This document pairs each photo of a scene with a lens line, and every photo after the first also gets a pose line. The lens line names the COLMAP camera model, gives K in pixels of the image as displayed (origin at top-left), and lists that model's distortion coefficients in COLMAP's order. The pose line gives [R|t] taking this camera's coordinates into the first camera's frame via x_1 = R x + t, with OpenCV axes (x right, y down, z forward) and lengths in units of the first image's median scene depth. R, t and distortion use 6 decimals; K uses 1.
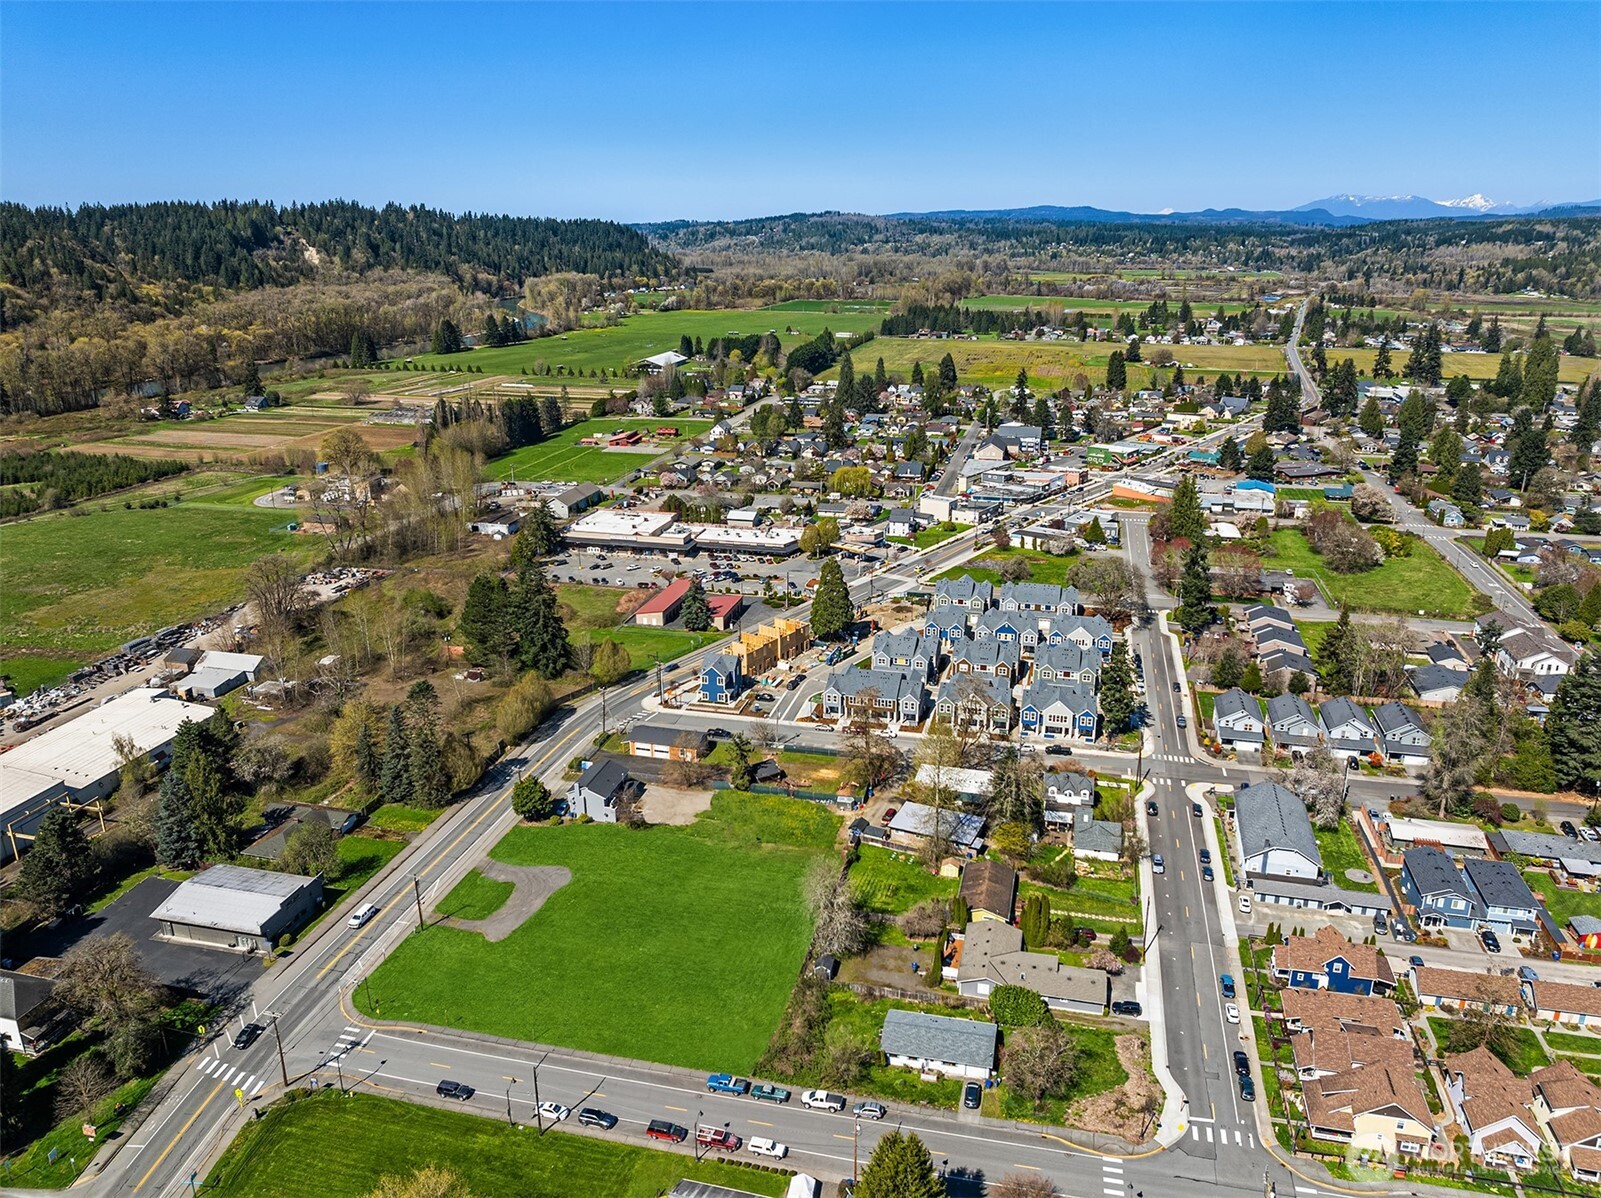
lens RADIAL K [[1128.8, 0, 792.5], [0, 1128.8, 598.9], [0, 0, 1]] dist [-0.005804, -0.004325]
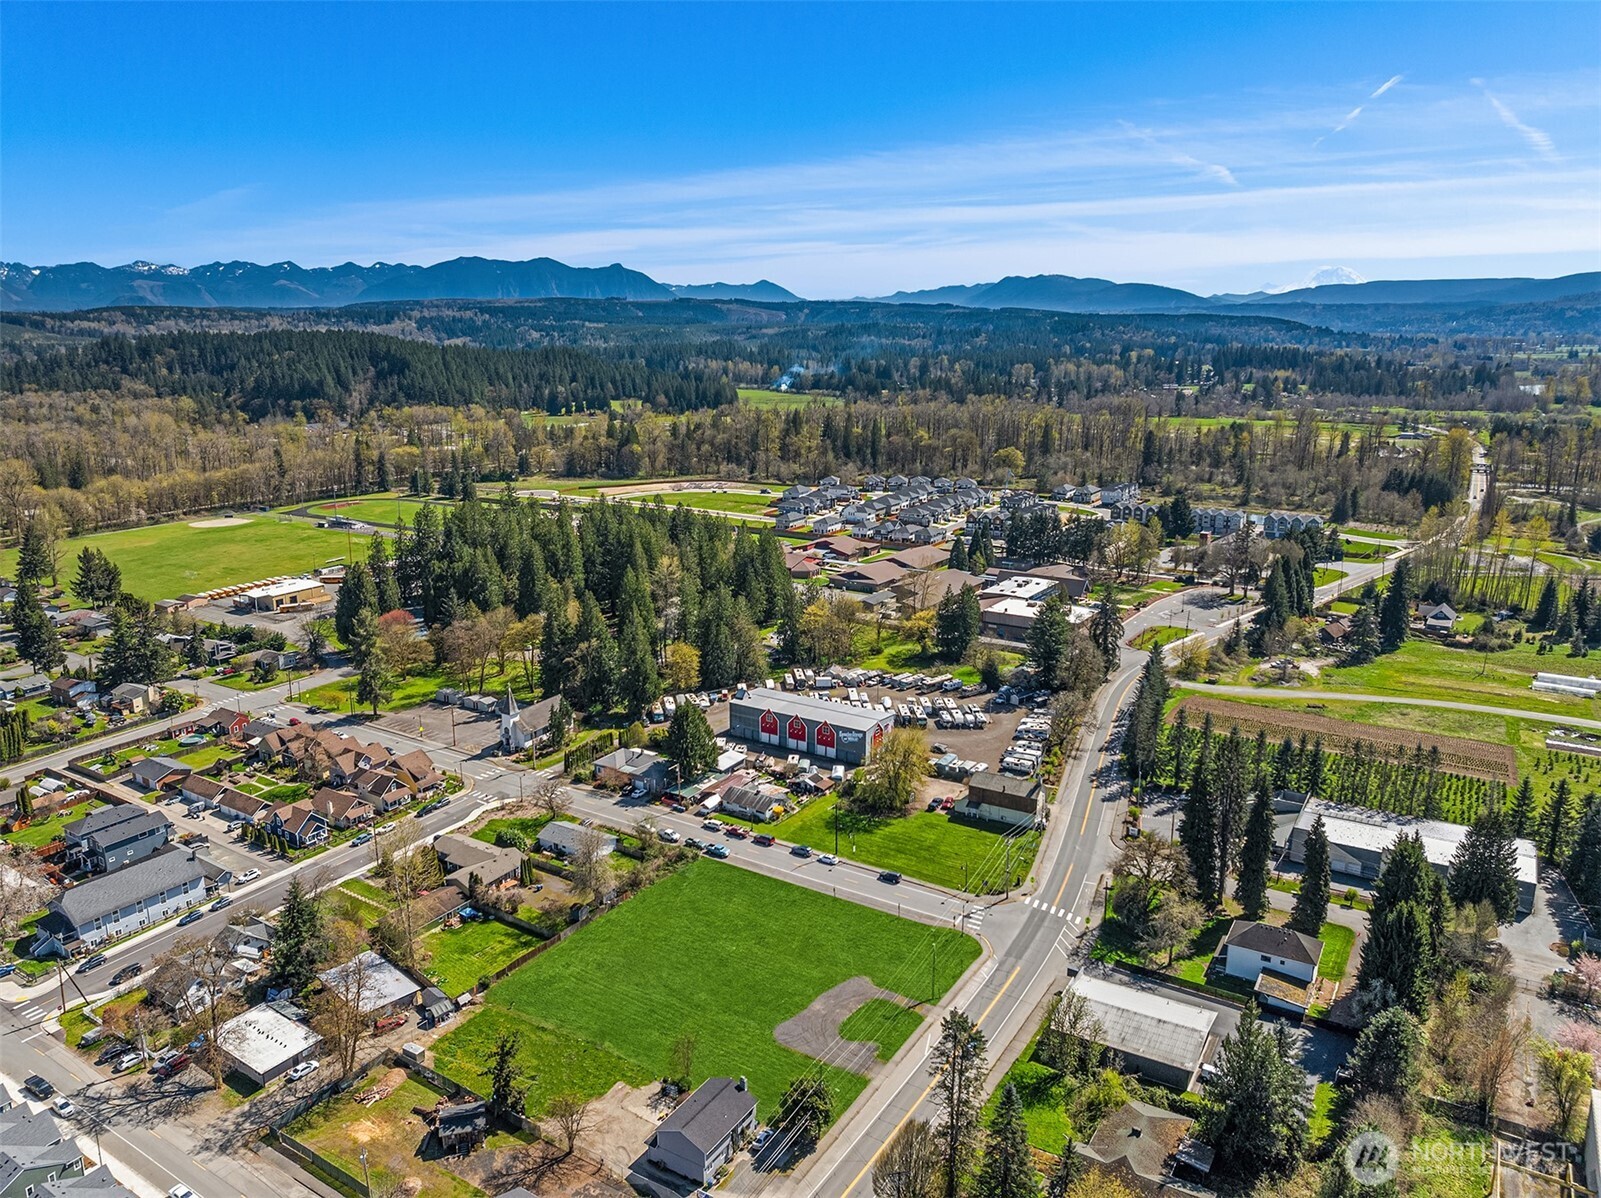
lens RADIAL K [[1128.8, 0, 792.5], [0, 1128.8, 598.9], [0, 0, 1]] dist [-0.005804, -0.004325]
pose [[-0.947850, -0.060633, 0.312898, -0.422142], [0.116033, 0.848718, 0.515959, -0.447604], [-0.296846, 0.525358, -0.797422, 1.381748]]
